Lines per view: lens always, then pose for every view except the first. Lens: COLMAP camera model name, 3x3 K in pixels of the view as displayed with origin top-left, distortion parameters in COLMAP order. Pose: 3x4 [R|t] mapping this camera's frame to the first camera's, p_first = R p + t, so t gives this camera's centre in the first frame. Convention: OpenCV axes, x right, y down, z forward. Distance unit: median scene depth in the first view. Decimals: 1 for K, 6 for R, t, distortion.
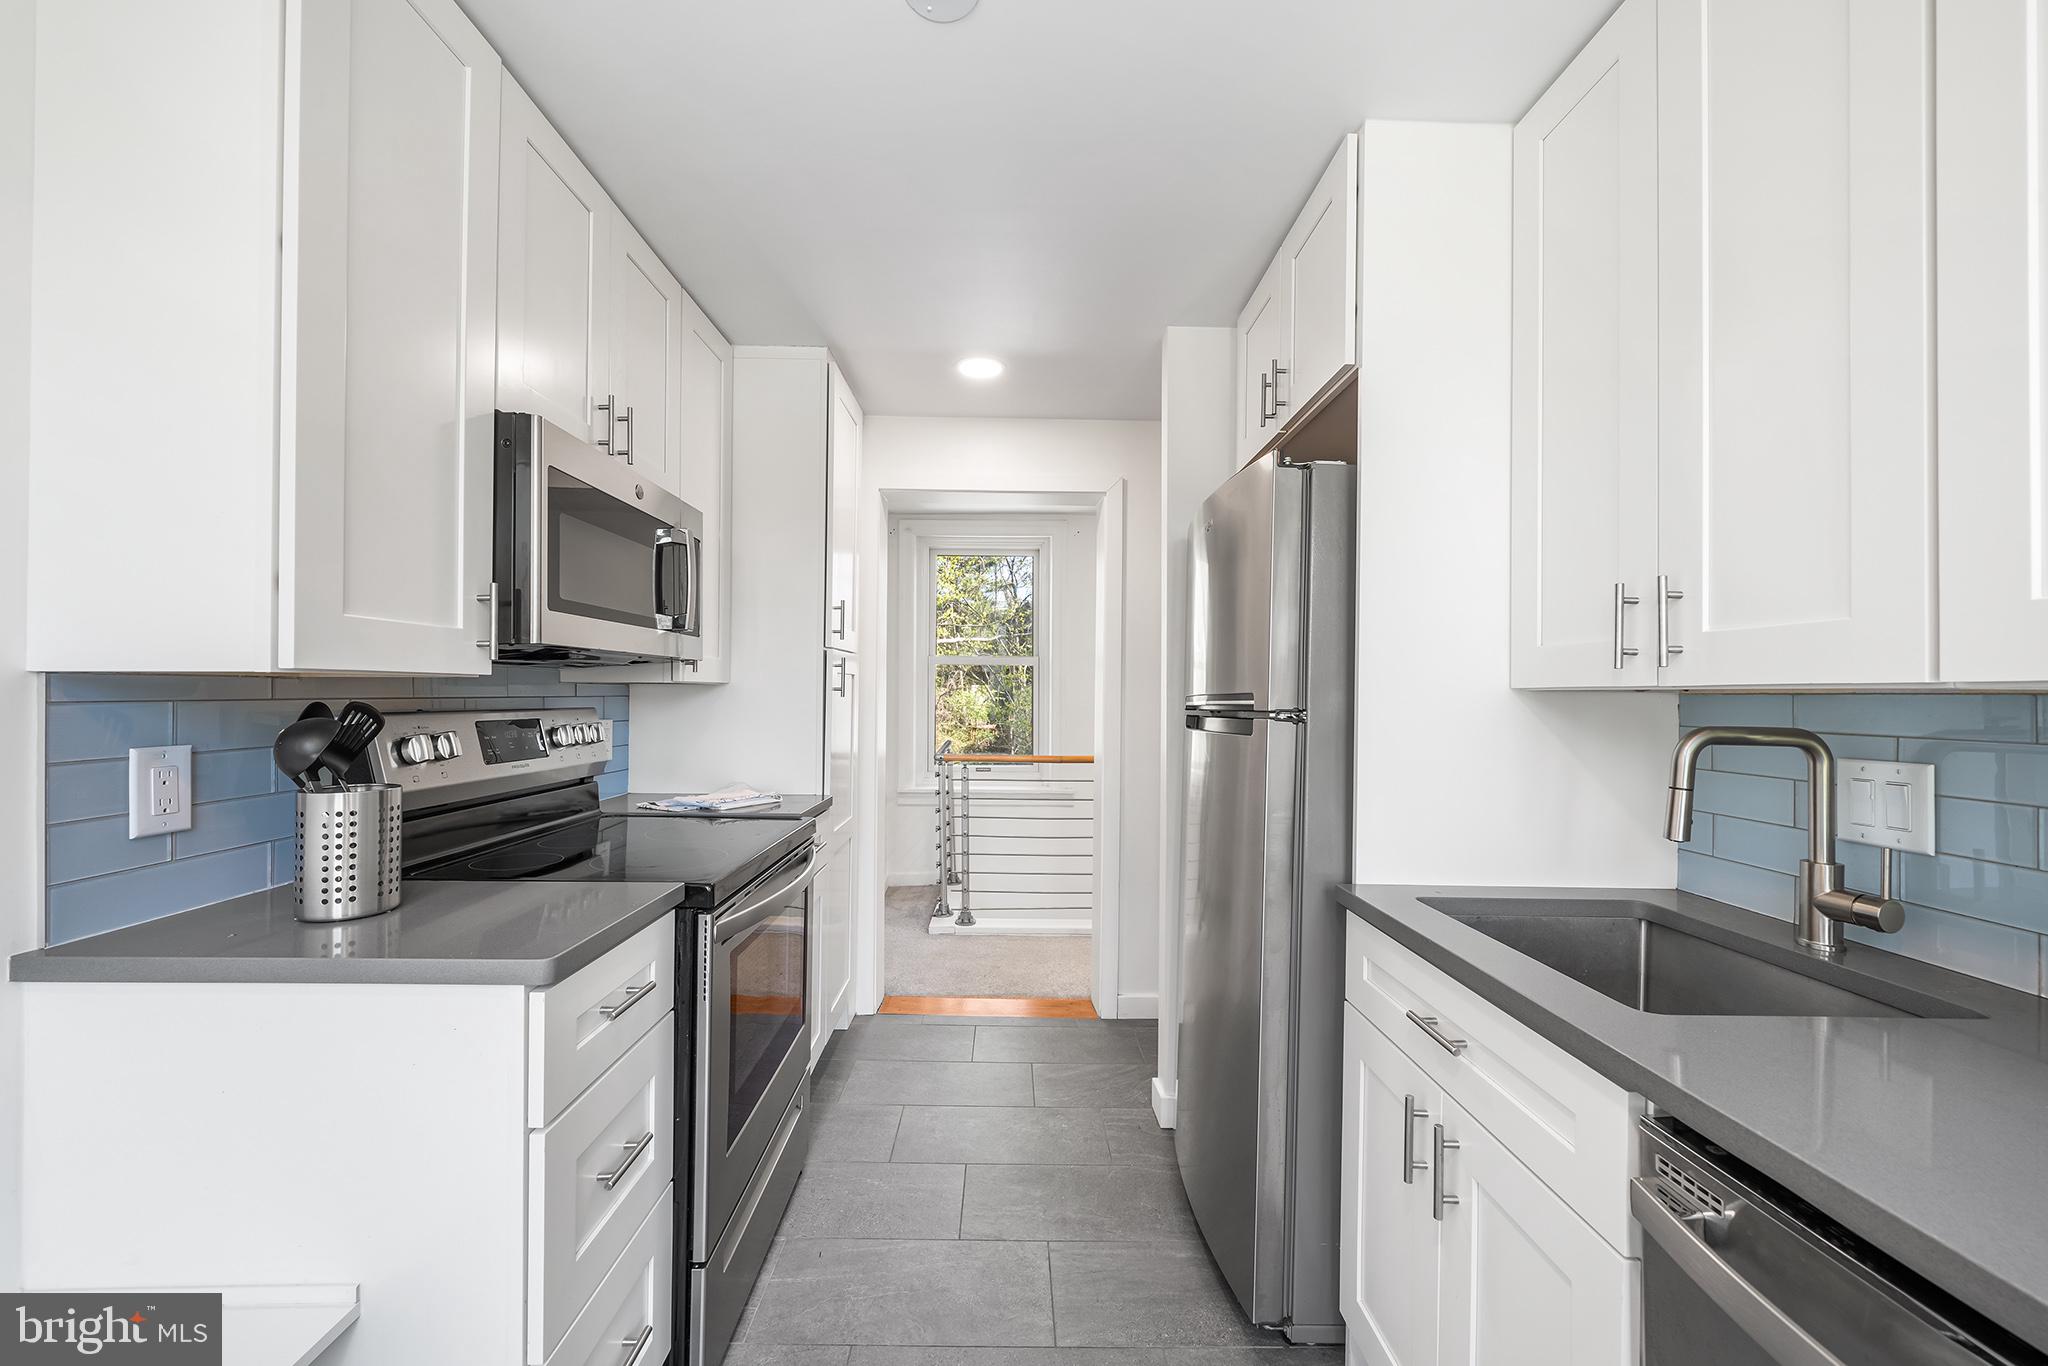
lens RADIAL K [[787.9, 0, 1032.8], [0, 787.9, 687.1], [0, 0, 1]] dist [-0.003095, 0.000200]
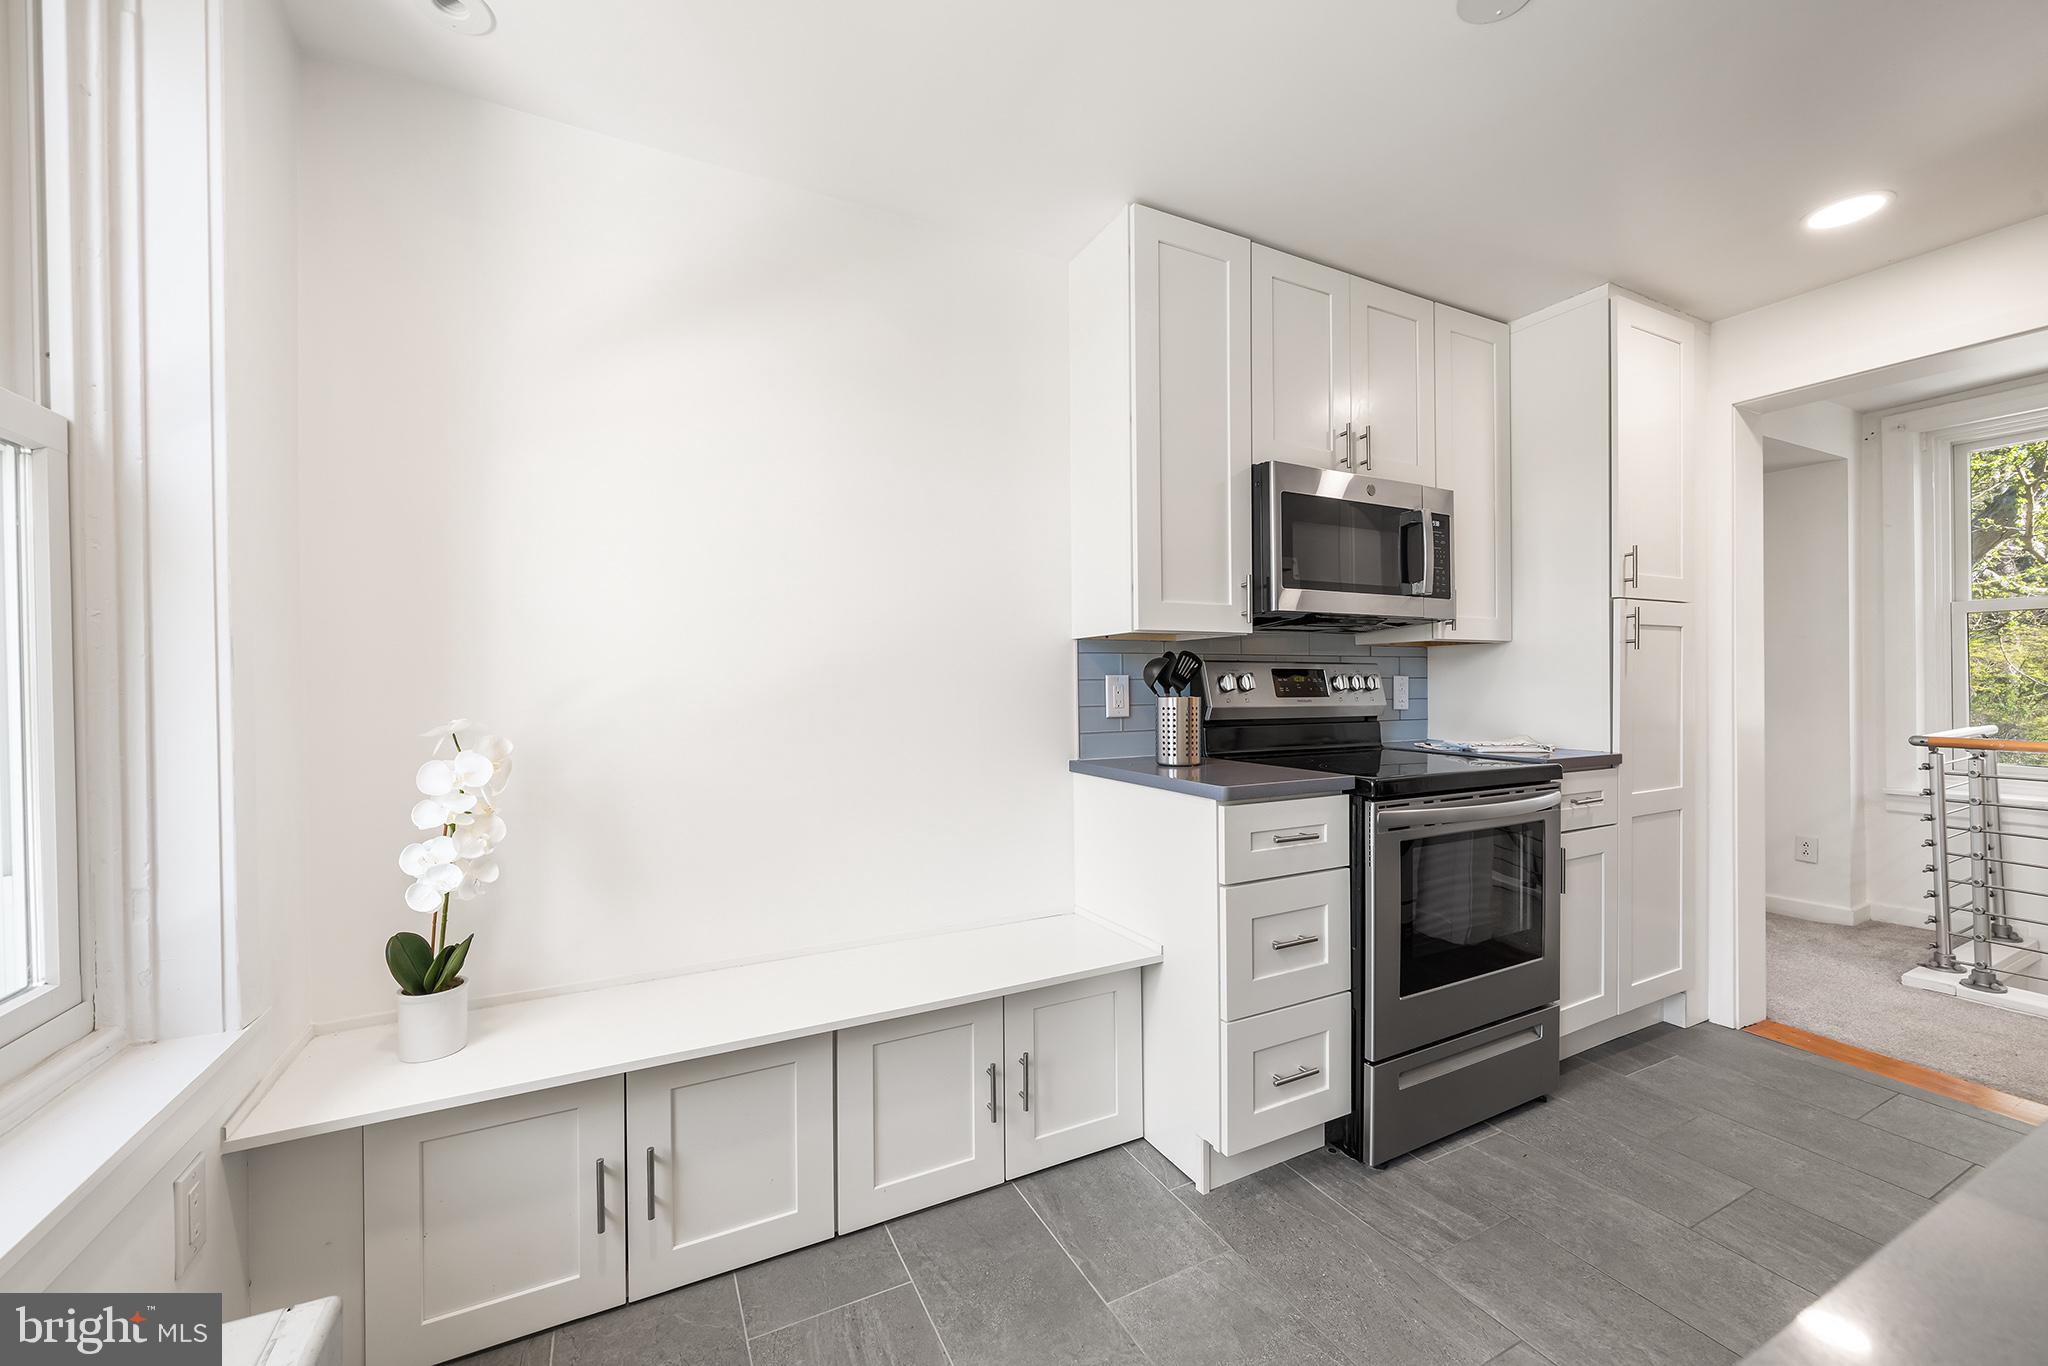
lens RADIAL K [[787.9, 0, 1032.8], [0, 787.9, 687.1], [0, 0, 1]] dist [-0.003095, 0.000200]
pose [[0.446517, -0.007803, -0.894741, 0.430826], [0.018972, 0.999820, 0.000749, 0.067728], [0.894574, -0.017309, 0.446584, -0.084174]]
